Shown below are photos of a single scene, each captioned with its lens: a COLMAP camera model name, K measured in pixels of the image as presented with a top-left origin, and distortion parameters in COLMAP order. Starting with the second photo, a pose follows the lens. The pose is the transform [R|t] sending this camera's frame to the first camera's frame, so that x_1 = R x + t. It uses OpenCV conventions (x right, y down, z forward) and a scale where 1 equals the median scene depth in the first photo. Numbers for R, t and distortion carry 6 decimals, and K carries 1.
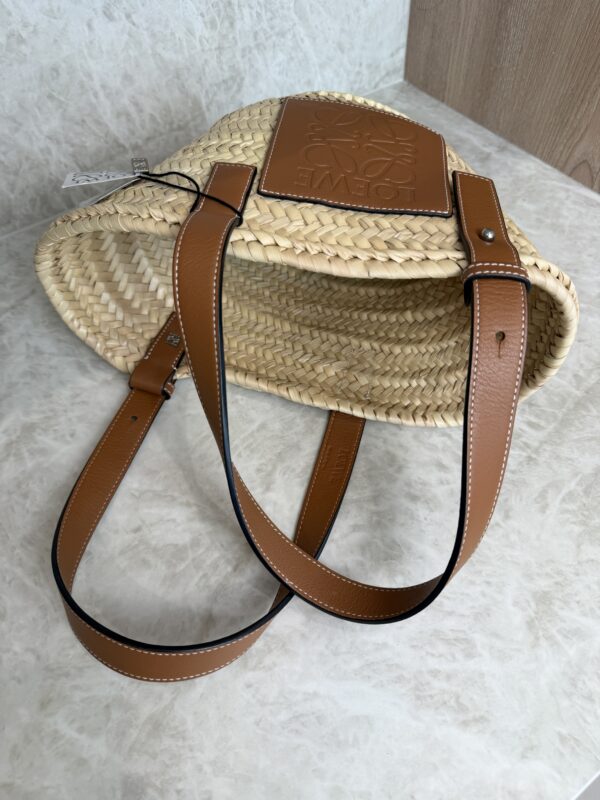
lens RADIAL K [[583.4, 0, 299.2], [0, 583.4, 398.2], [0, 0, 1]] dist [-0.013610, -0.003922]
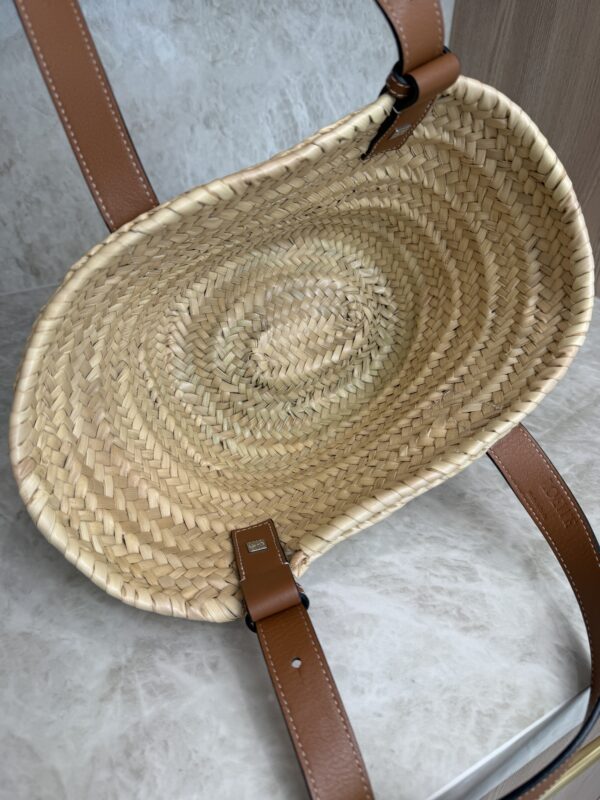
lens RADIAL K [[583.0, 0, 292.5], [0, 583.0, 401.4], [0, 0, 1]] dist [-0.002014, -0.028352]
pose [[0.994251, 0.098771, -0.041335, -0.019762], [-0.106713, 0.945646, -0.307190, 0.487110], [0.008747, 0.309835, 0.950750, -0.116225]]
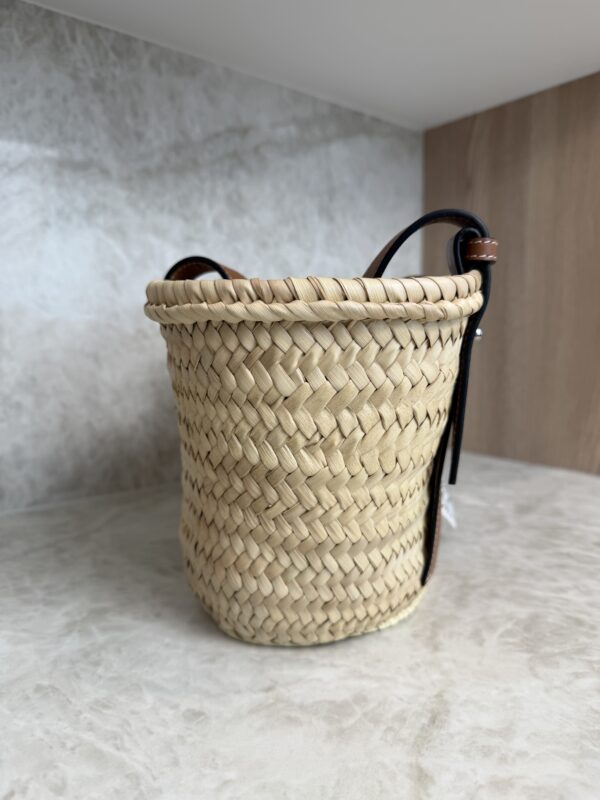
lens RADIAL K [[596.7, 0, 299.5], [0, 596.7, 399.6], [0, 0, 1]] dist [-0.042831, 0.011726]
pose [[0.996005, 0.030444, 0.083943, -0.352287], [0.042617, 0.664035, -0.746486, 0.585322], [-0.078467, 0.747081, 0.660085, 0.332245]]
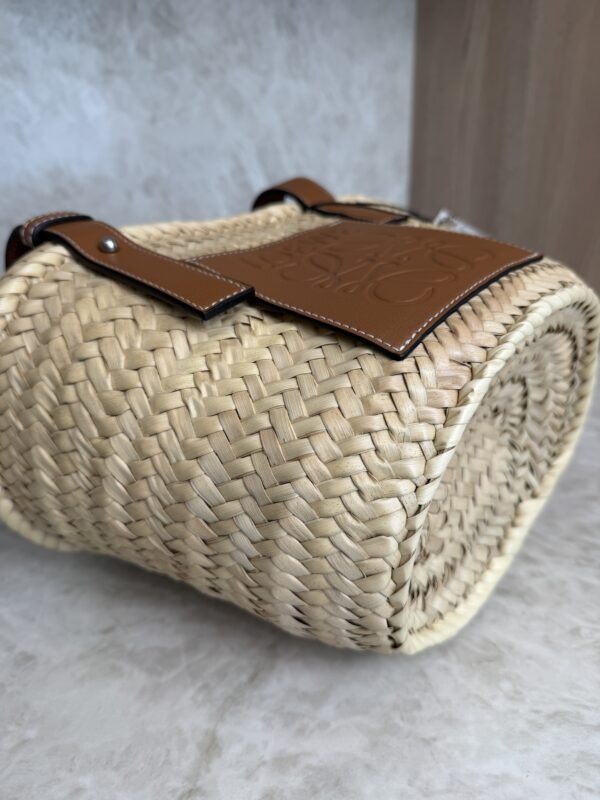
lens RADIAL K [[605.8, 0, 300.0], [0, 605.8, 400.0], [0, 0, 1]] dist [-0.046066, 0.006022]
pose [[0.999479, 0.016393, 0.027801, -0.087826], [0.000033, 0.860873, -0.508820, 0.397420], [-0.032274, 0.508556, 0.860424, 0.285583]]
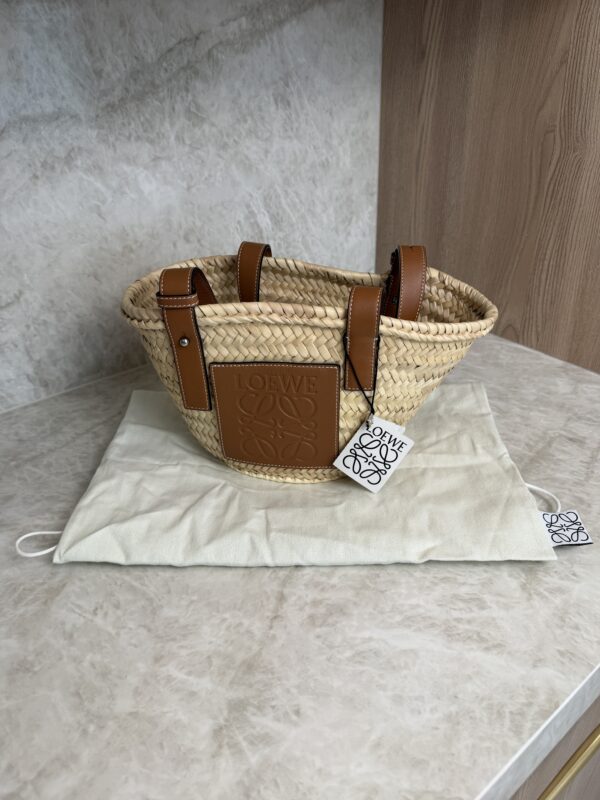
lens RADIAL K [[583.4, 0, 299.2], [0, 583.4, 398.2], [0, 0, 1]] dist [-0.013610, -0.003922]
pose [[0.998268, -0.023439, 0.053950, -0.180291], [0.042759, 0.918999, -0.391935, 0.495037], [-0.040394, 0.393563, 0.918410, -0.379986]]
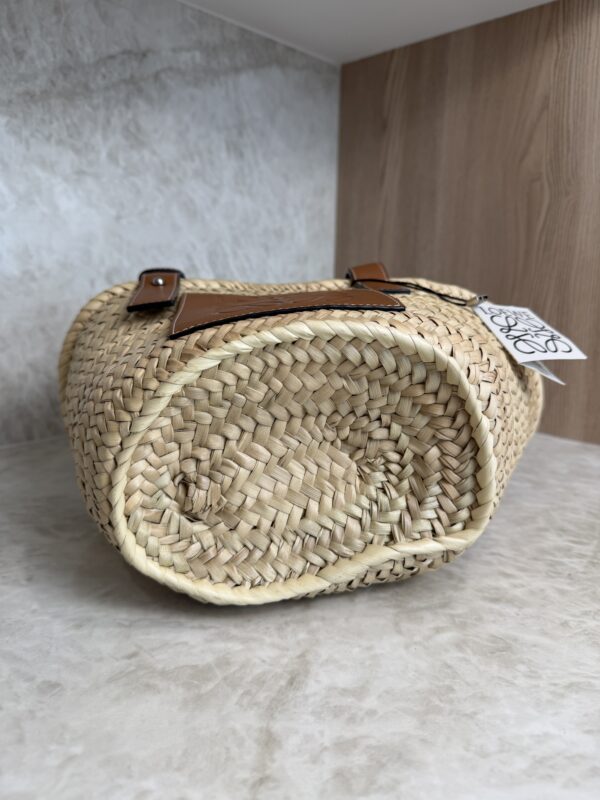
lens RADIAL K [[595.5, 0, 300.0], [0, 595.5, 400.0], [0, 0, 1]] dist [-0.051413, 0.026408]
pose [[0.979586, 0.023164, 0.199685, -0.262015], [0.117742, 0.739005, -0.663331, 0.544298], [-0.162934, 0.673302, 0.721192, 0.320350]]
